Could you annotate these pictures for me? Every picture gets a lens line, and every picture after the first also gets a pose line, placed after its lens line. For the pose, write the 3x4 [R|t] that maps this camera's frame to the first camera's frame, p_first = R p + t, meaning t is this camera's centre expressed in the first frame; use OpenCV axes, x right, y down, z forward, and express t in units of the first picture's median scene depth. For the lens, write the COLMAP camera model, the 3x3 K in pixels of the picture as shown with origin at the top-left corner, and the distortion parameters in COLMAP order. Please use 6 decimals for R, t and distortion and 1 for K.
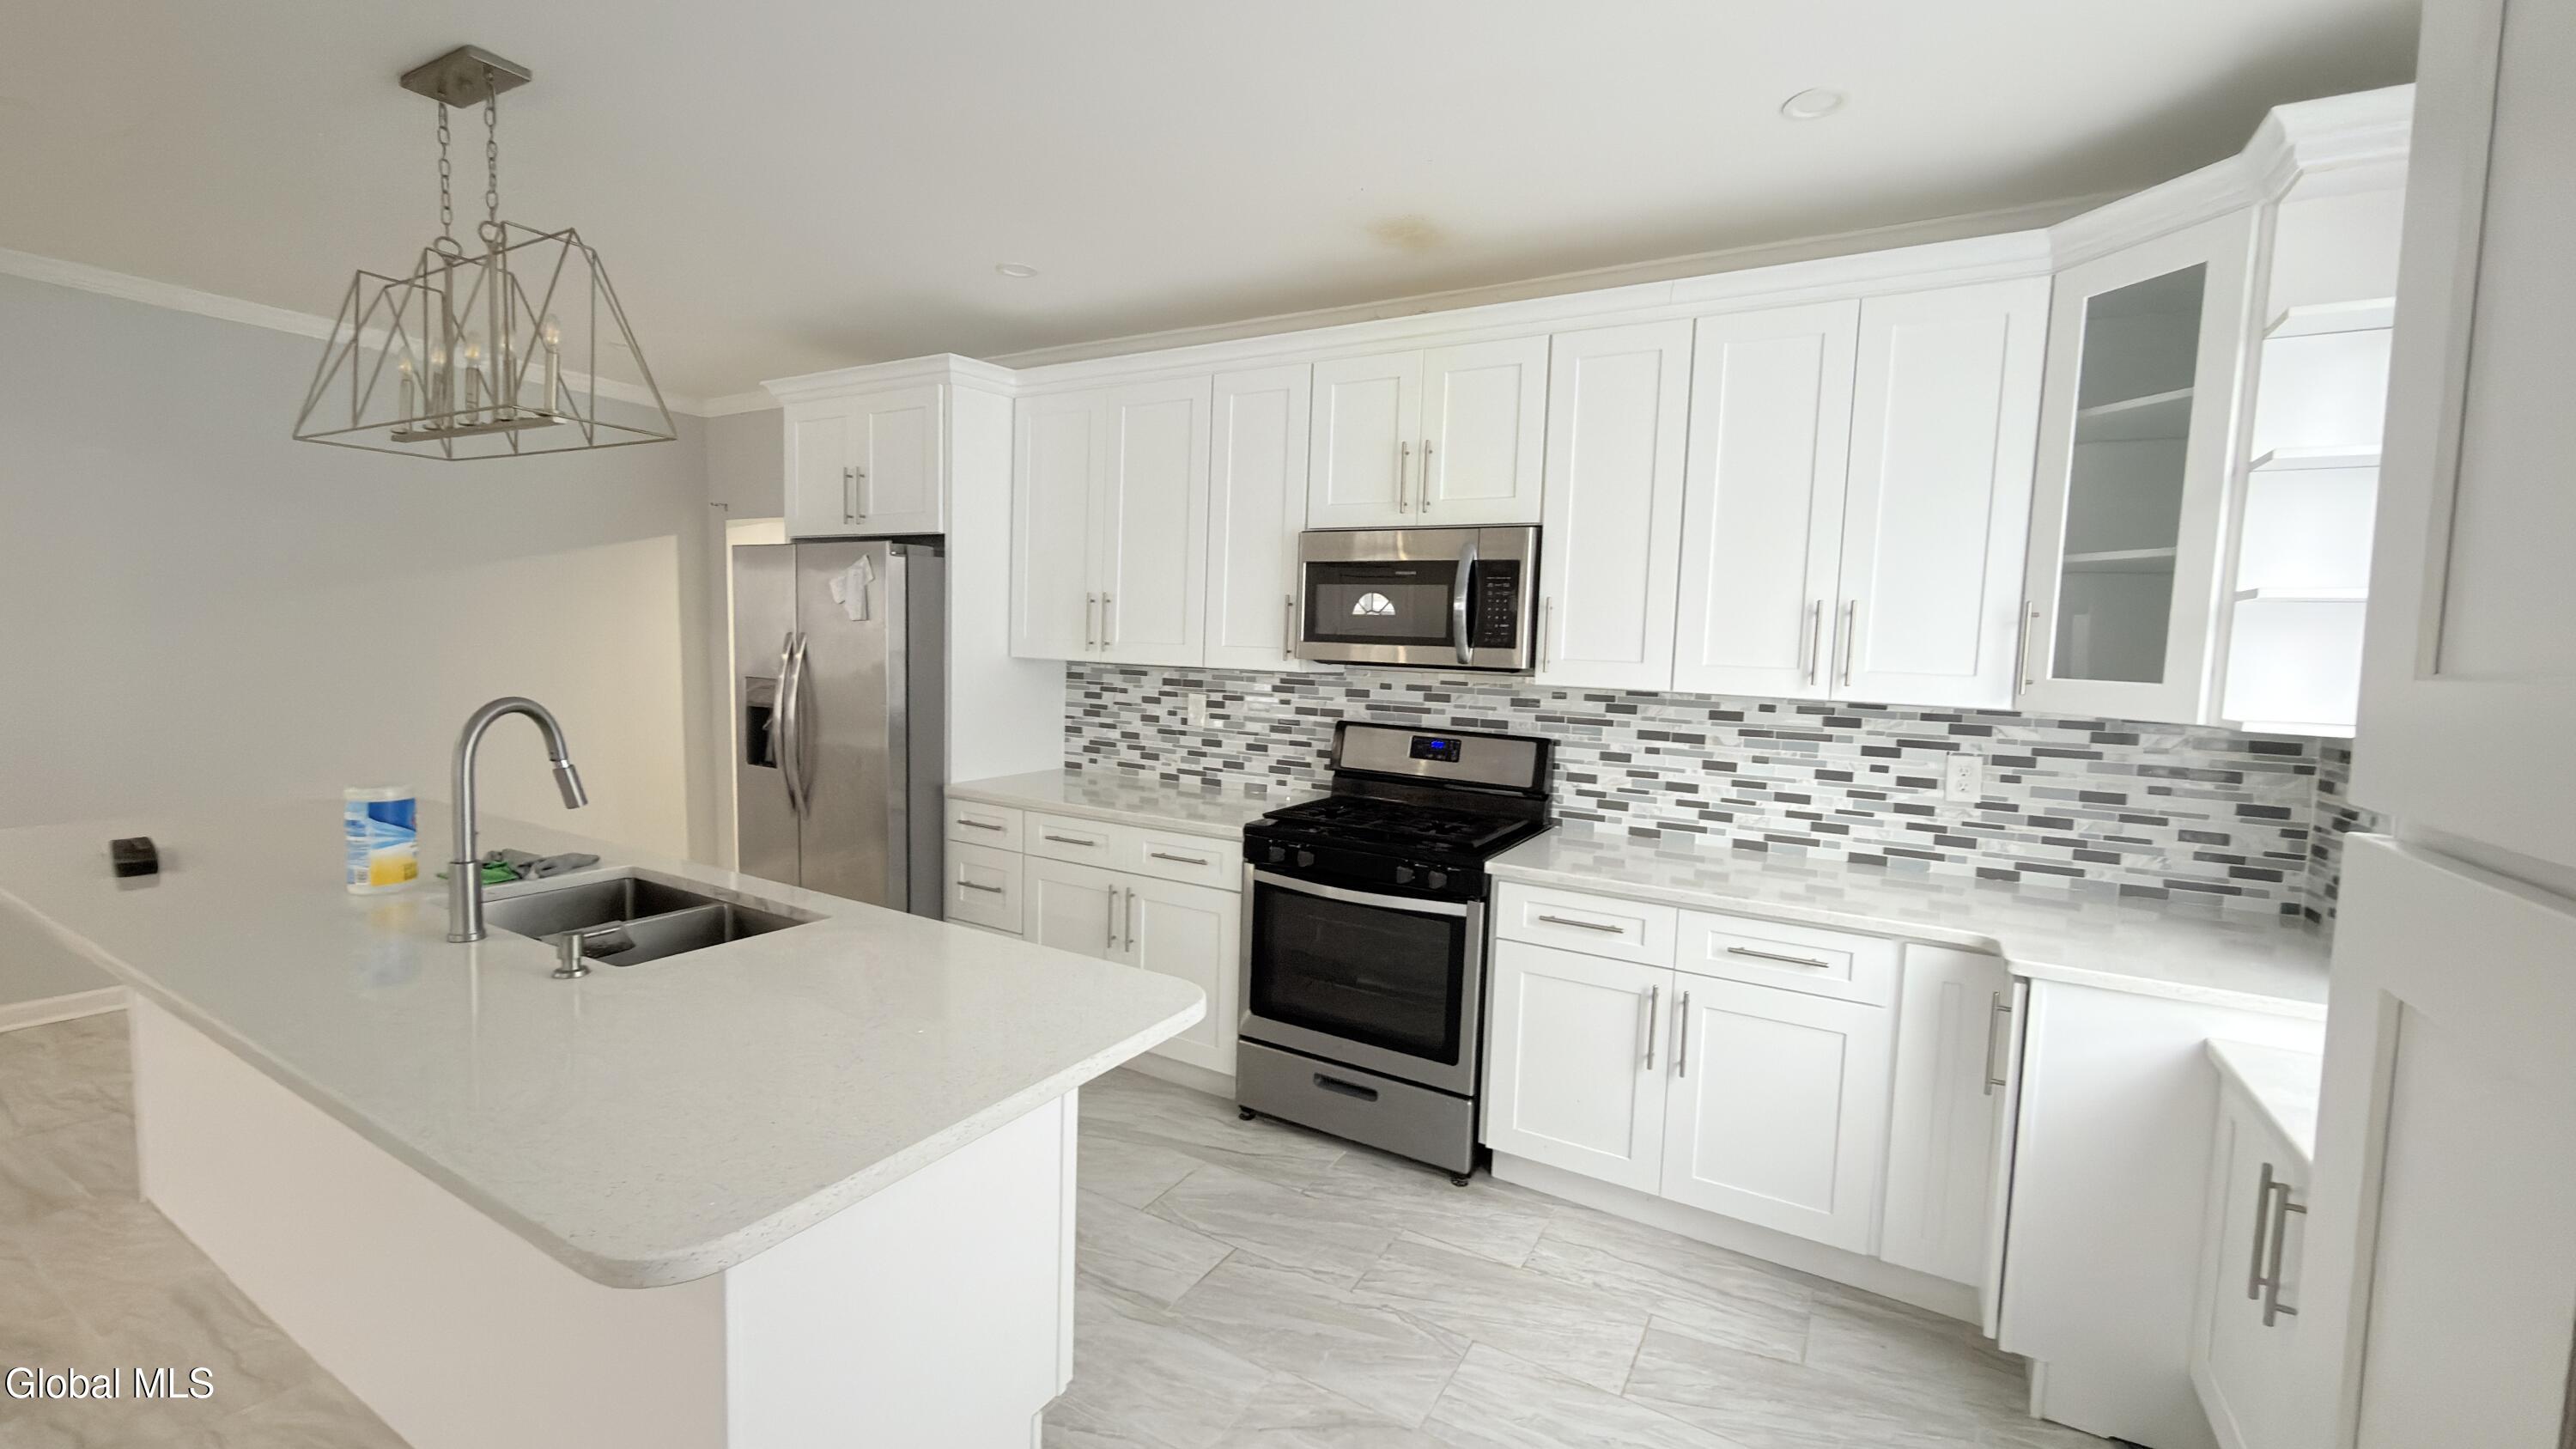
lens RADIAL K [[1018.0, 0, 1289.4], [0, 1018.0, 719.8], [0, 0, 1]] dist [-0.002100, 0.000737]
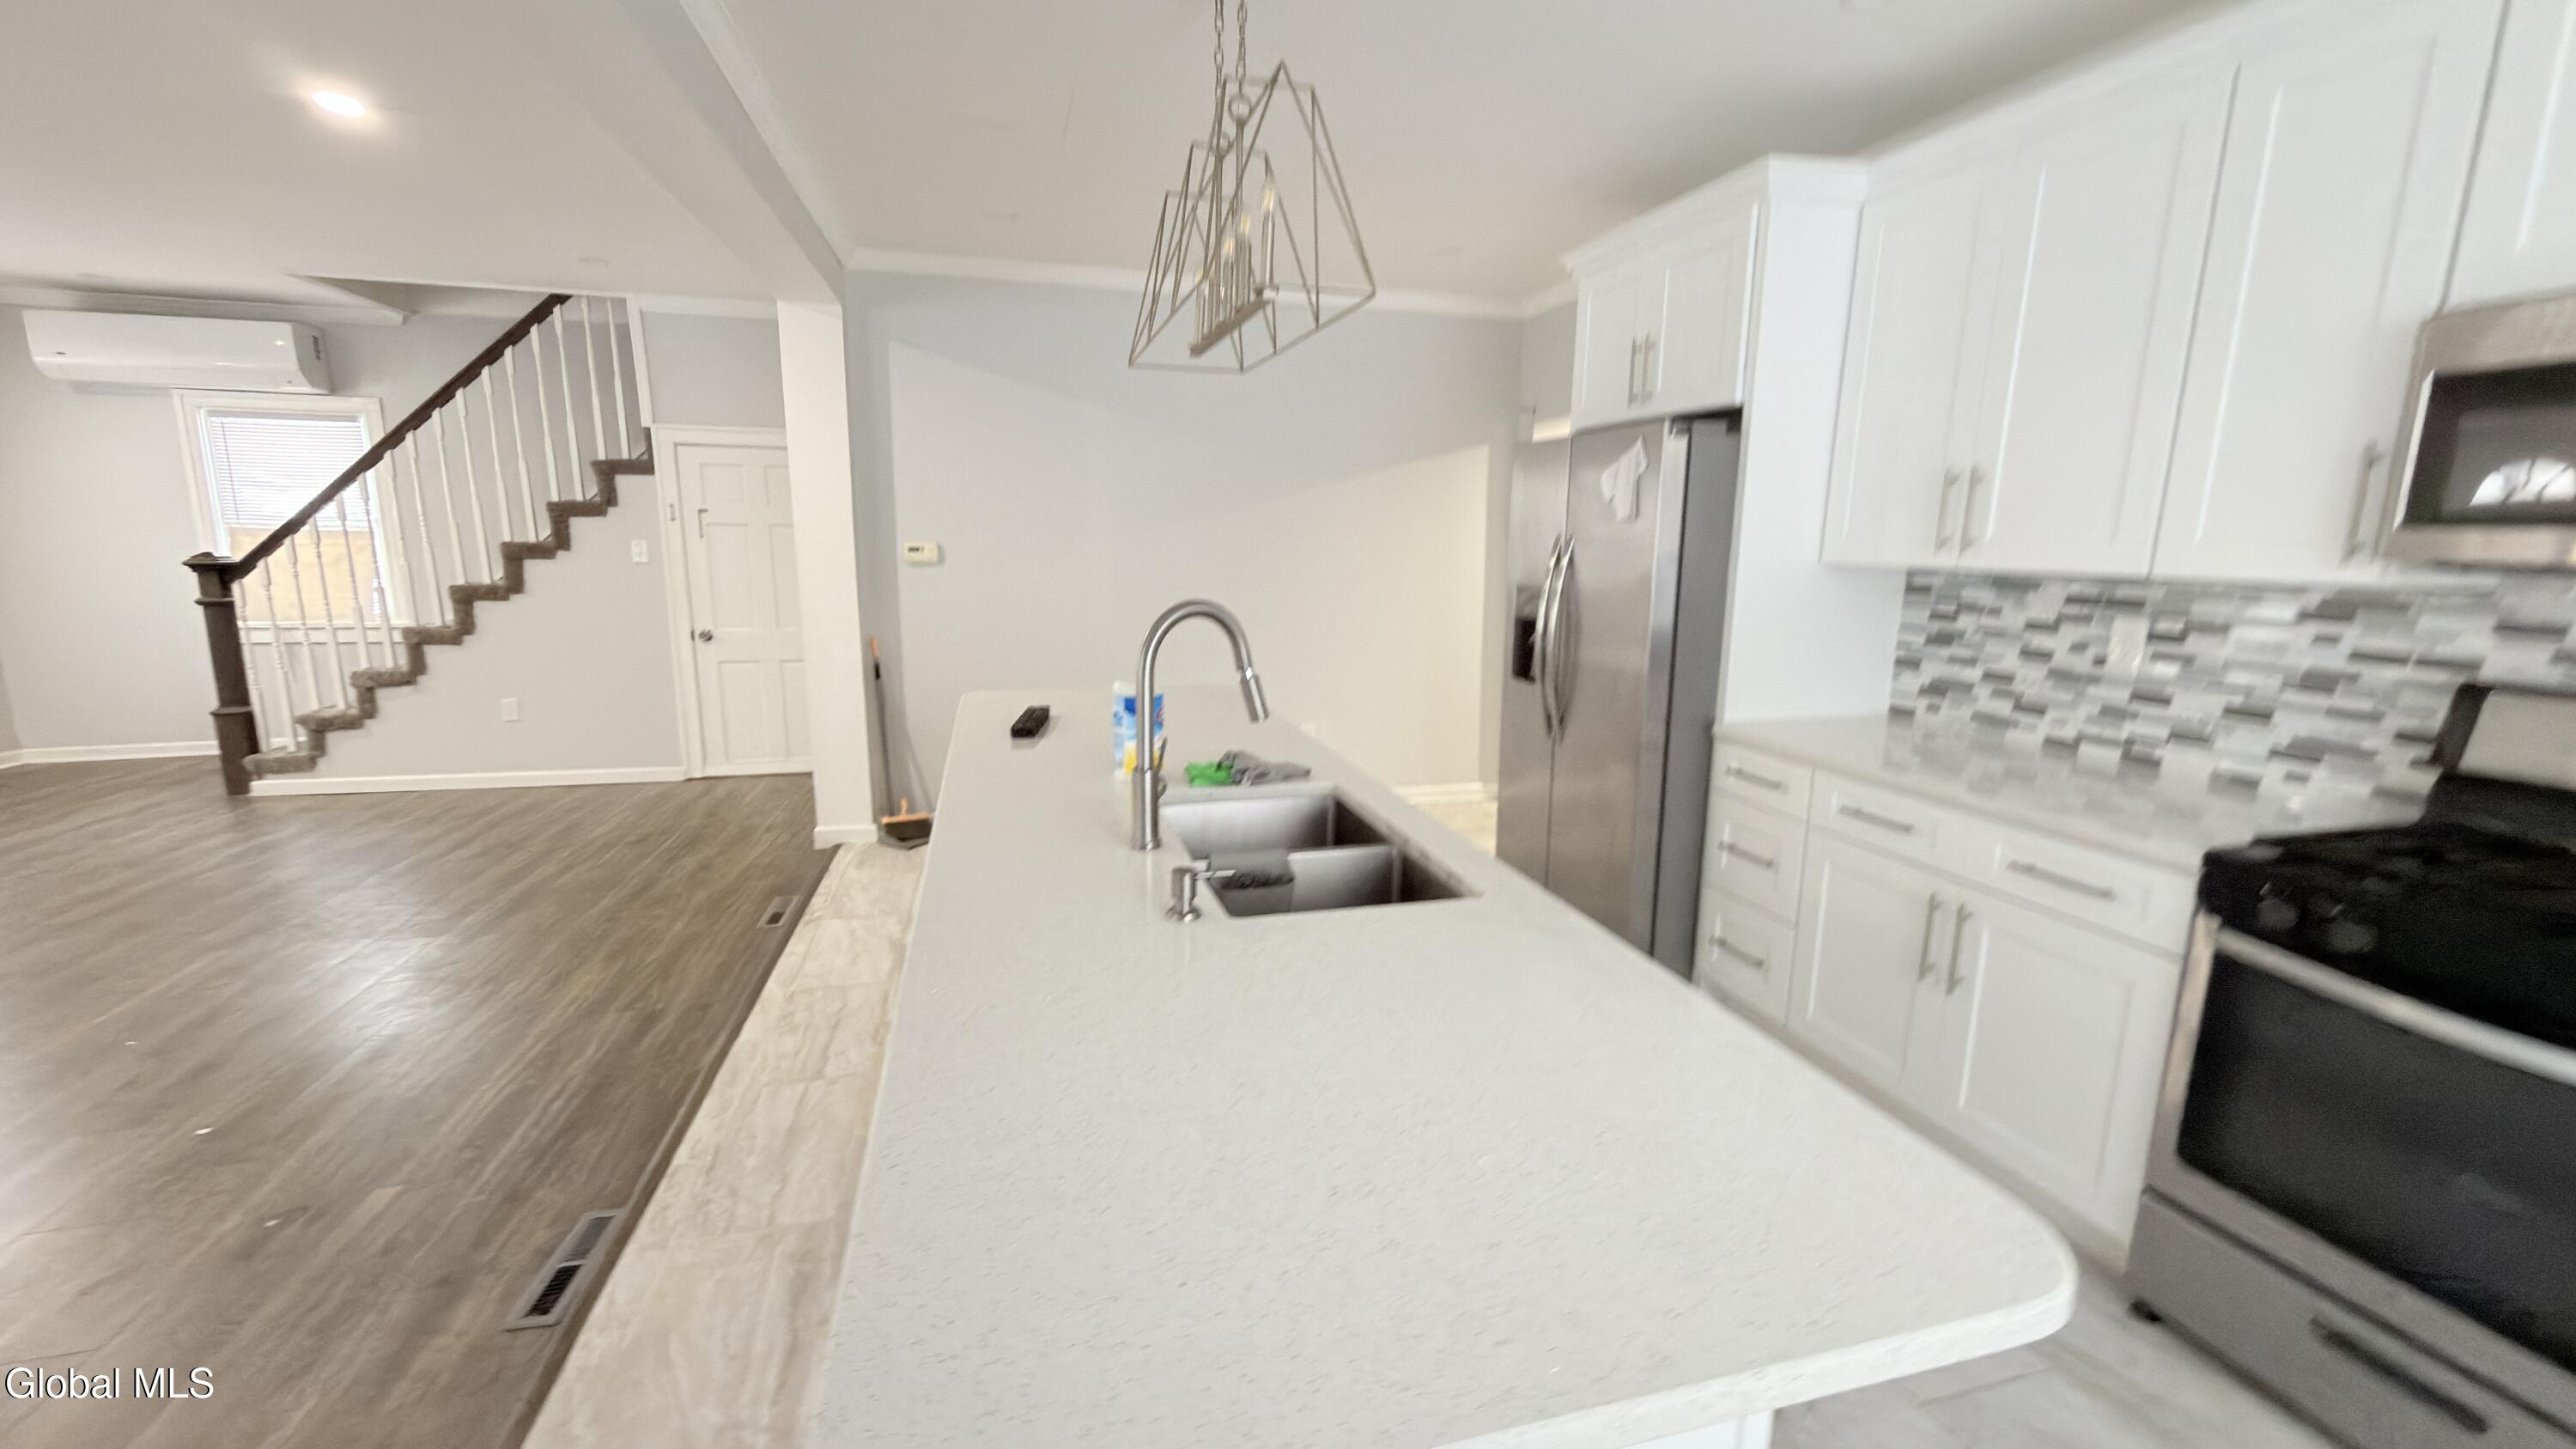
lens RADIAL K [[1018.0, 0, 1290.5], [0, 1018.0, 724.5], [0, 0, 1]] dist [-0.002100, 0.000737]
pose [[0.711162, 0.104882, -0.695160, -0.016533], [-0.042577, 0.993419, 0.106325, -0.006105], [0.701737, -0.046016, 0.710948, 0.189004]]
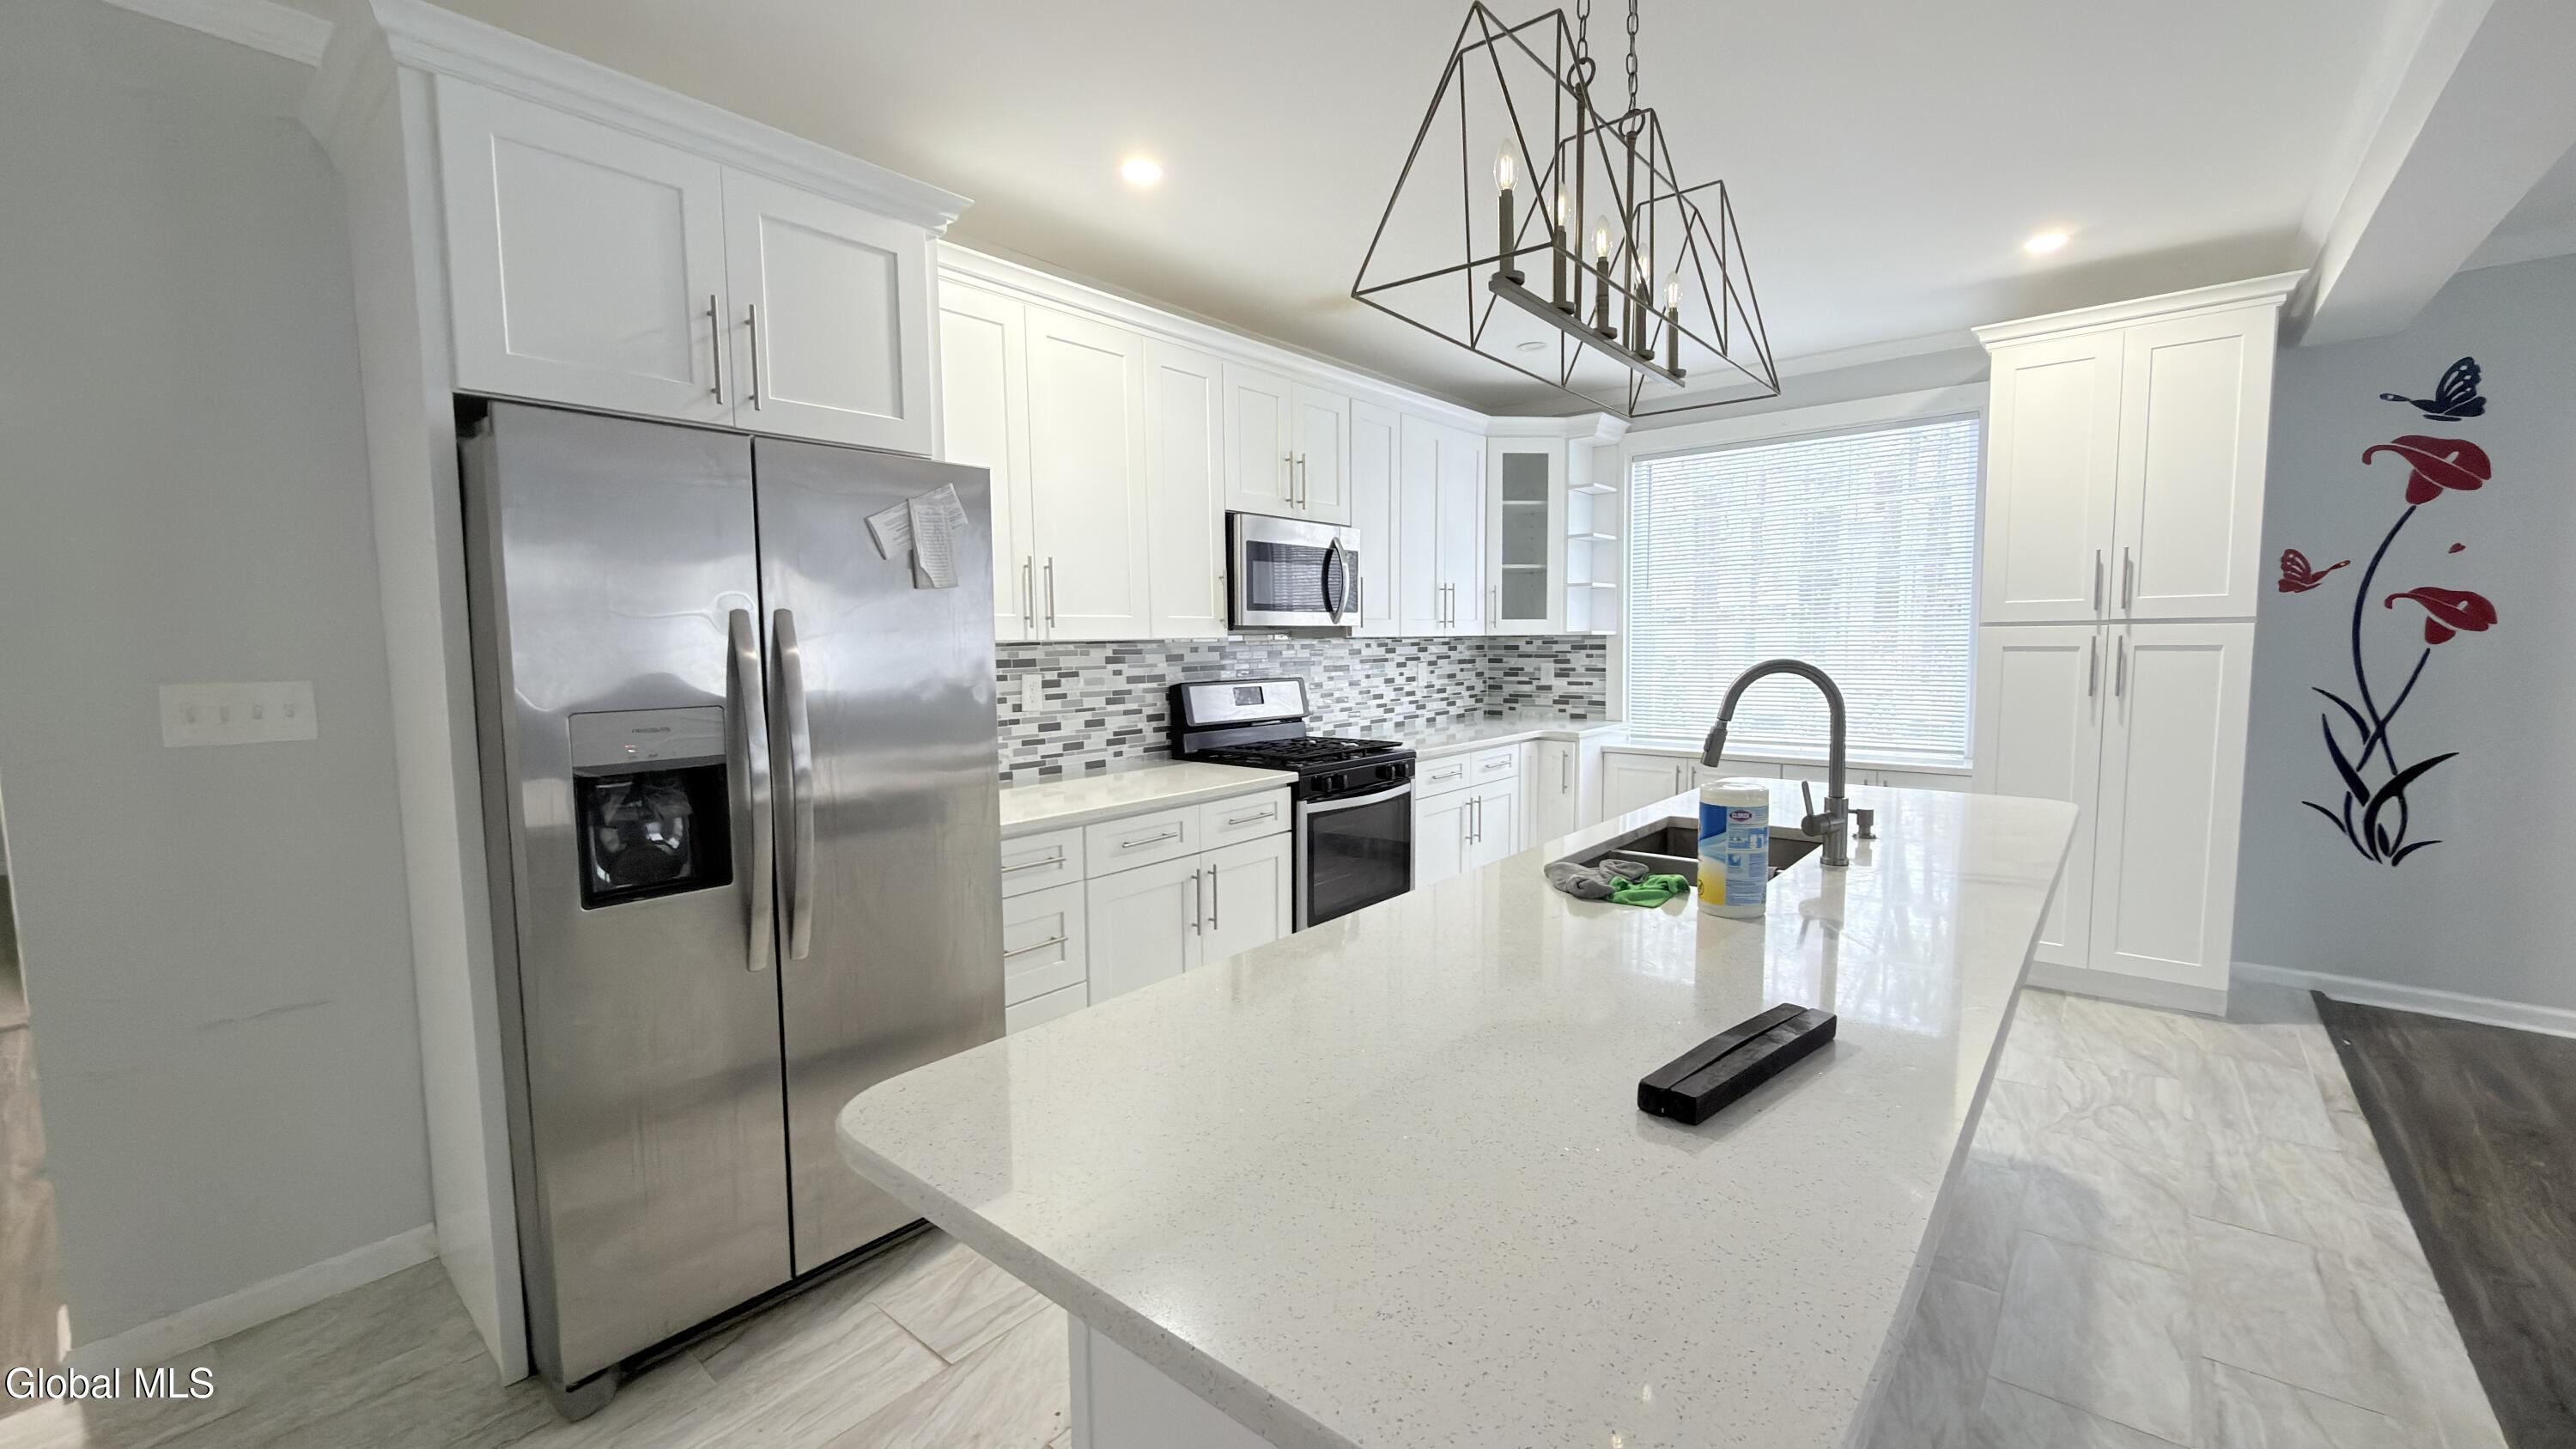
lens RADIAL K [[1018.0, 0, 1311.3], [0, 1018.0, 719.4], [0, 0, 1]] dist [-0.002100, 0.000737]
pose [[0.174252, -0.127835, 0.976368, -0.973114], [0.078626, 0.990178, 0.115611, -0.074399], [-0.981557, 0.056622, 0.182592, 0.645221]]
